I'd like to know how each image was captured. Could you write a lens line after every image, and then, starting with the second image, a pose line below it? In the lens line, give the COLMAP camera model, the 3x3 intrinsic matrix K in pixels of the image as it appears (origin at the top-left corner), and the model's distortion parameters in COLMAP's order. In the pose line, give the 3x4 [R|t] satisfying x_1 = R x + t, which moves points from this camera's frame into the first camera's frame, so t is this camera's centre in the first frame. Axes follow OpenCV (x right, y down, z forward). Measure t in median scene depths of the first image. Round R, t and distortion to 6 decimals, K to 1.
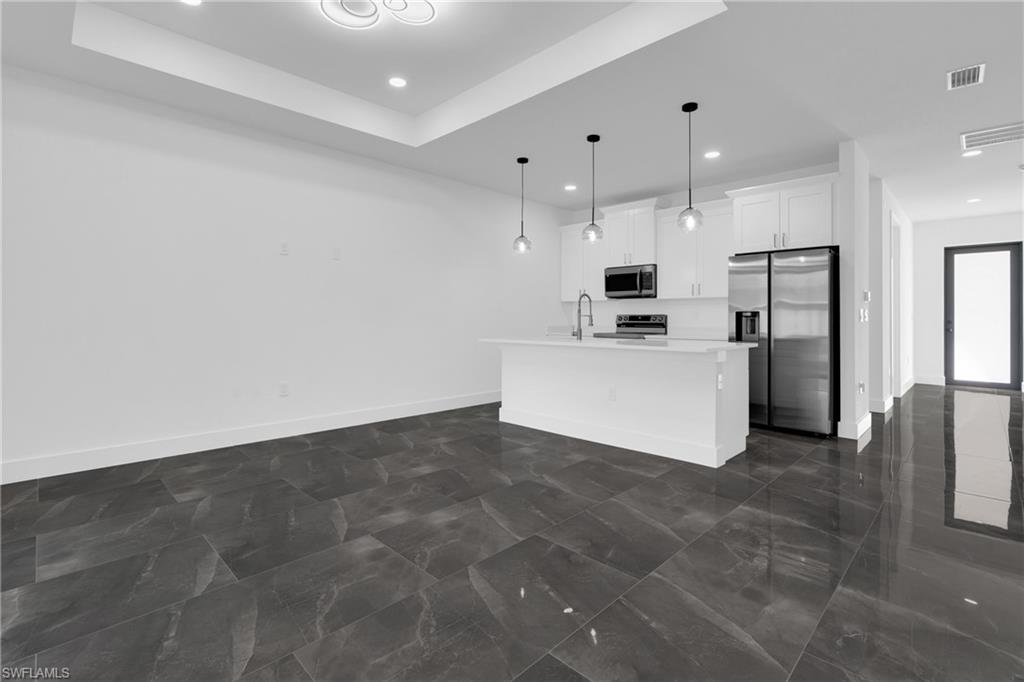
lens RADIAL K [[468.6, 0, 515.6], [0, 468.6, 316.8], [0, 0, 1]] dist [-0.005128, 0.002890]
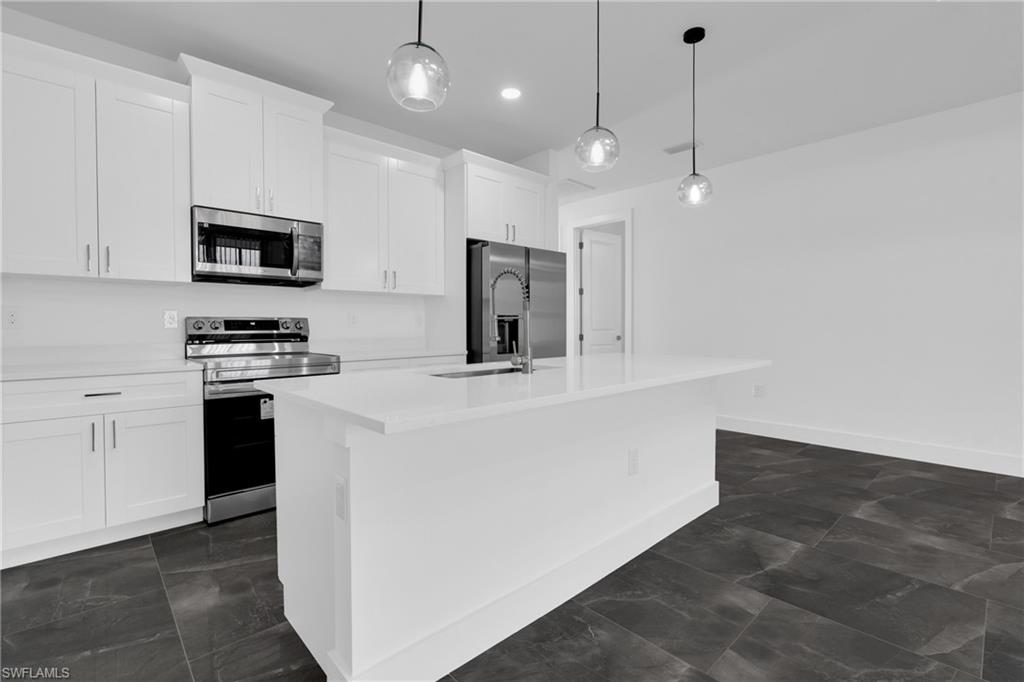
lens RADIAL K [[468.6, 0, 514.7], [0, 468.6, 331.2], [0, 0, 1]] dist [-0.005128, 0.002890]
pose [[0.041334, -0.013163, 0.999059, -0.302130], [0.000084, 0.999913, 0.013171, 0.004849], [-0.999145, -0.000461, 0.041331, 0.989782]]
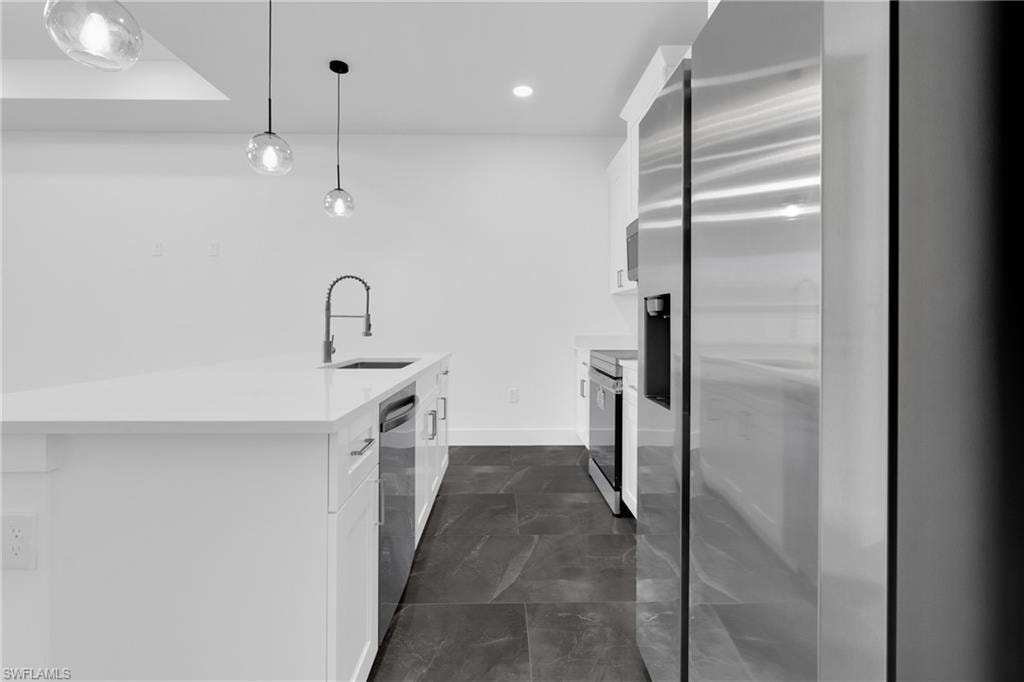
lens RADIAL K [[468.6, 0, 505.1], [0, 468.6, 321.7], [0, 0, 1]] dist [-0.005128, 0.002890]
pose [[0.707436, -0.002654, -0.706773, 0.649685], [0.001666, 0.999996, -0.002087, 0.004895], [0.706776, 0.000300, 0.707438, 0.767158]]
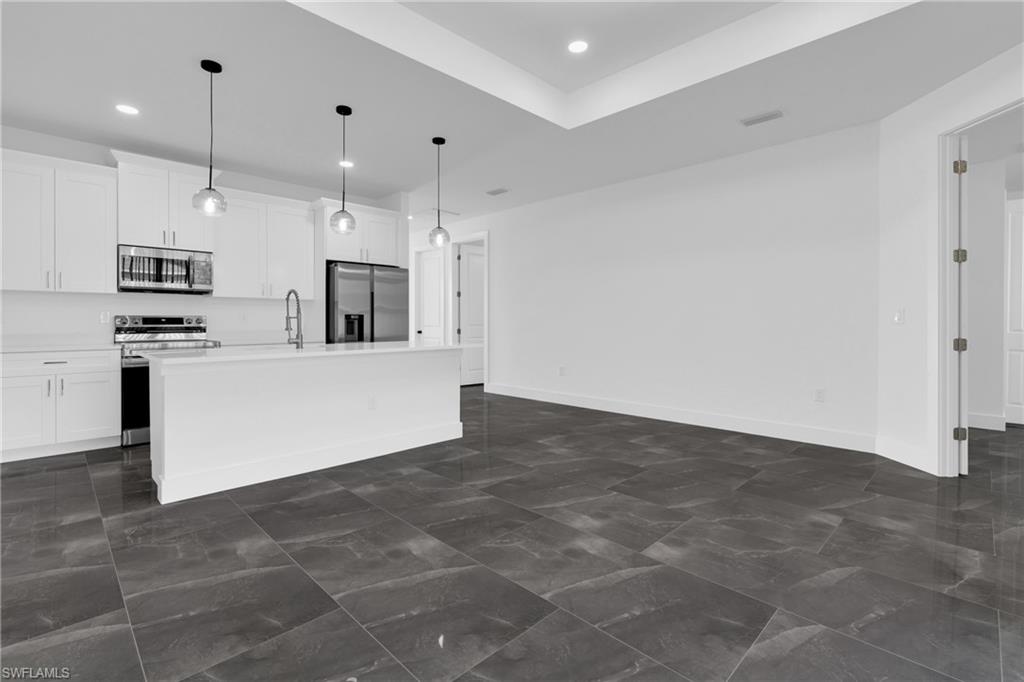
lens RADIAL K [[468.6, 0, 509.7], [0, 468.6, 322.0], [0, 0, 1]] dist [-0.005128, 0.002890]
pose [[0.013816, -0.002029, 0.999902, -0.636067], [-0.002422, 0.999995, 0.002063, 0.003331], [-0.999902, -0.002450, 0.013811, 0.637384]]
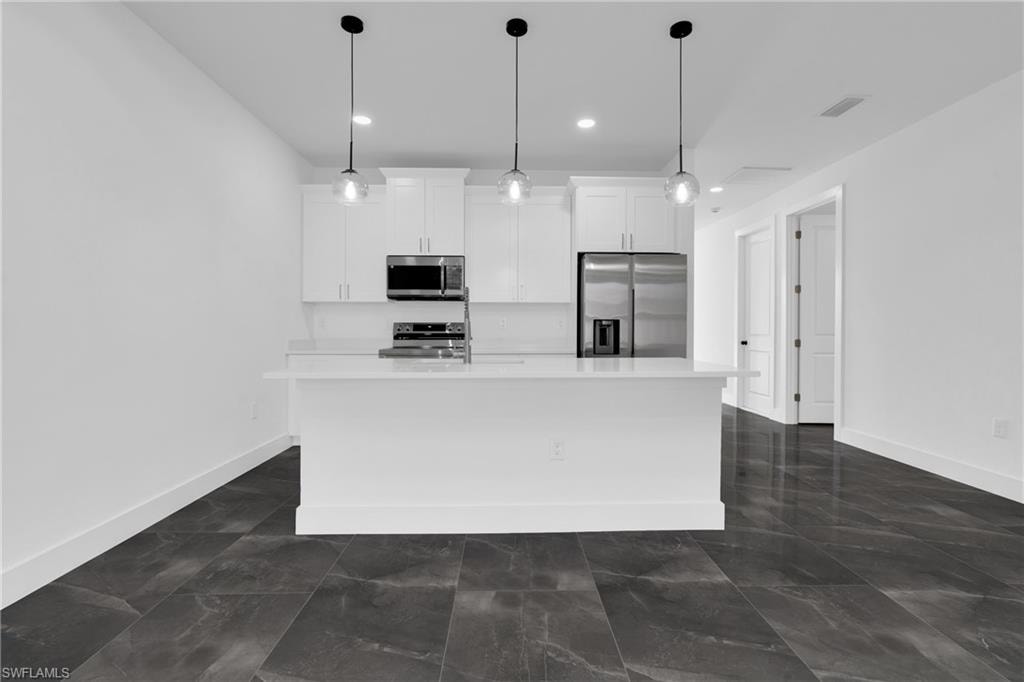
lens RADIAL K [[468.6, 0, 513.0], [0, 468.6, 329.9], [0, 0, 1]] dist [-0.005128, 0.002890]
pose [[0.696220, -0.002706, 0.717823, -0.249457], [-0.003623, 0.999967, 0.007284, 0.001672], [-0.717819, -0.007673, 0.696187, 0.542839]]
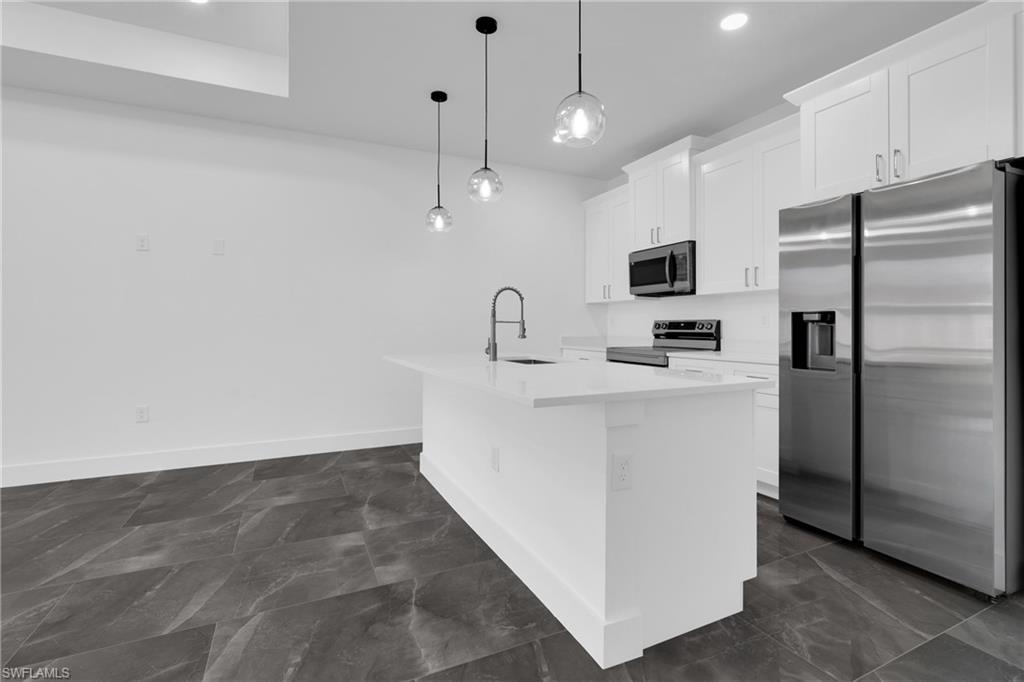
lens RADIAL K [[468.6, 0, 512.5], [0, 468.6, 324.8], [0, 0, 1]] dist [-0.005128, 0.002890]
pose [[0.940009, -0.004265, -0.341123, 0.373291], [0.004828, 0.999988, 0.000804, 0.000529], [0.341116, -0.002403, 0.940018, 0.419183]]
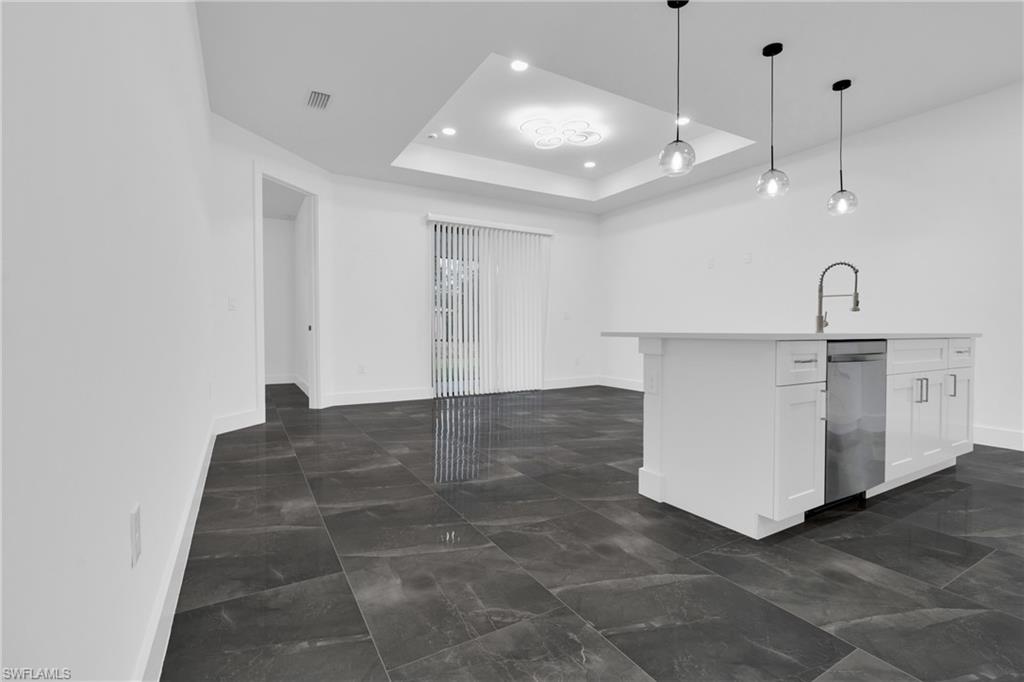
lens RADIAL K [[468.6, 0, 515.9], [0, 468.6, 332.9], [0, 0, 1]] dist [-0.005128, 0.002890]
pose [[-0.253781, 0.004532, -0.967251, 0.898361], [-0.000625, 0.999988, 0.004850, 0.046570], [0.967262, 0.001836, -0.253775, 0.746198]]
